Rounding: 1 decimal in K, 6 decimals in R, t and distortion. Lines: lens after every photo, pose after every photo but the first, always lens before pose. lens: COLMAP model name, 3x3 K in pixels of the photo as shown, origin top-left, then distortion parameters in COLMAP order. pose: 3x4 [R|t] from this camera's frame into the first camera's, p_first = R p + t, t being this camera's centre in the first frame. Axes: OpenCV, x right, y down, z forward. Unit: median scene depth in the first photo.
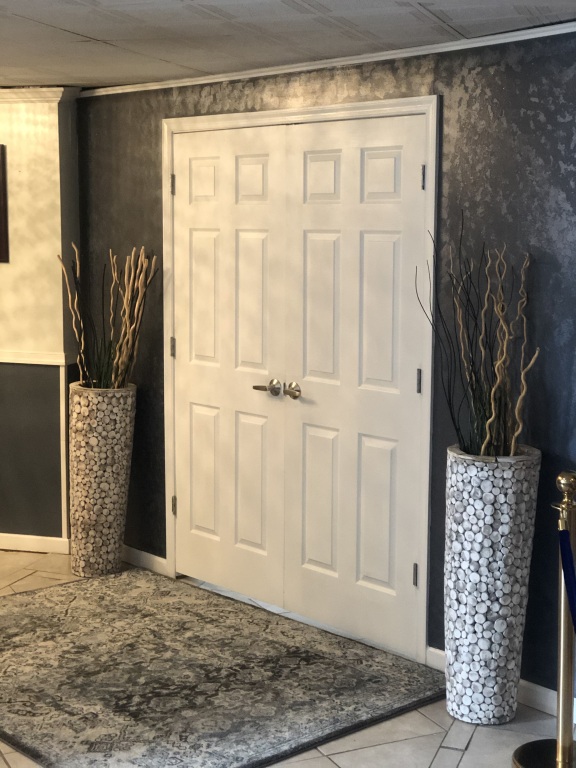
lens RADIAL K [[1238.8, 0, 288.0], [0, 1238.8, 384.0], [0, 0, 1]] dist [0.040212, 0.864883]
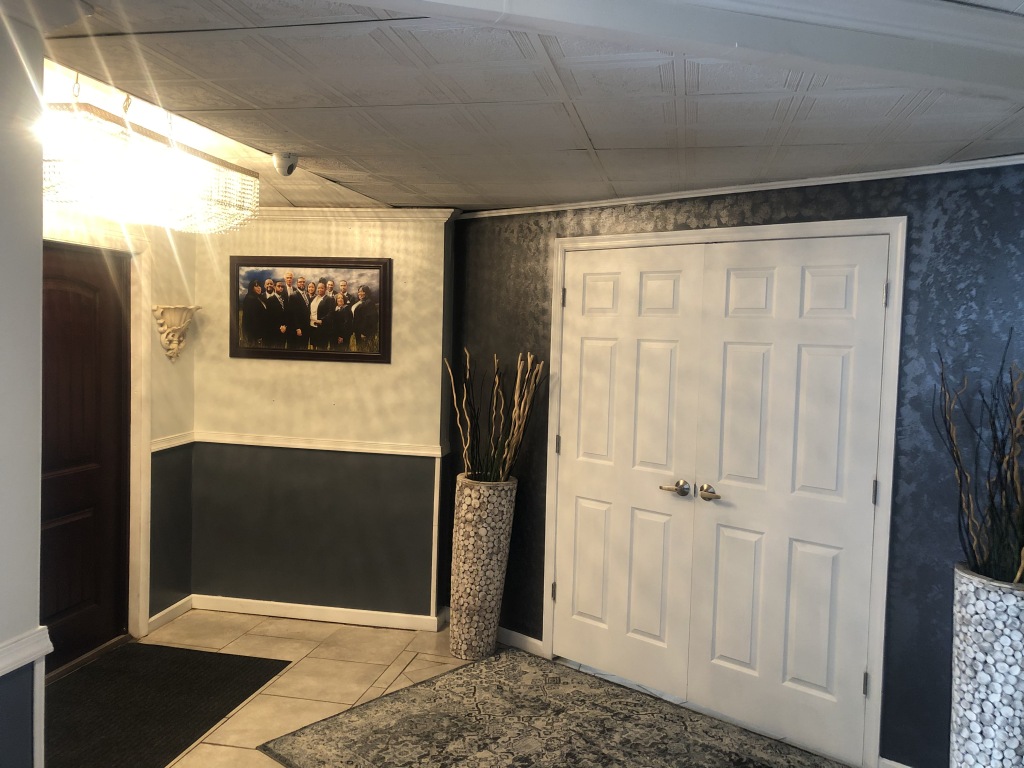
lens RADIAL K [[840.5, 0, 512.0], [0, 840.5, 384.0], [0, 0, 1]] dist [0.153361, -0.155675]
pose [[0.992179, 0.014302, 0.124002, -0.235142], [-0.006714, 0.998091, -0.061394, -0.038578], [-0.124643, 0.060081, 0.990381, 0.278120]]
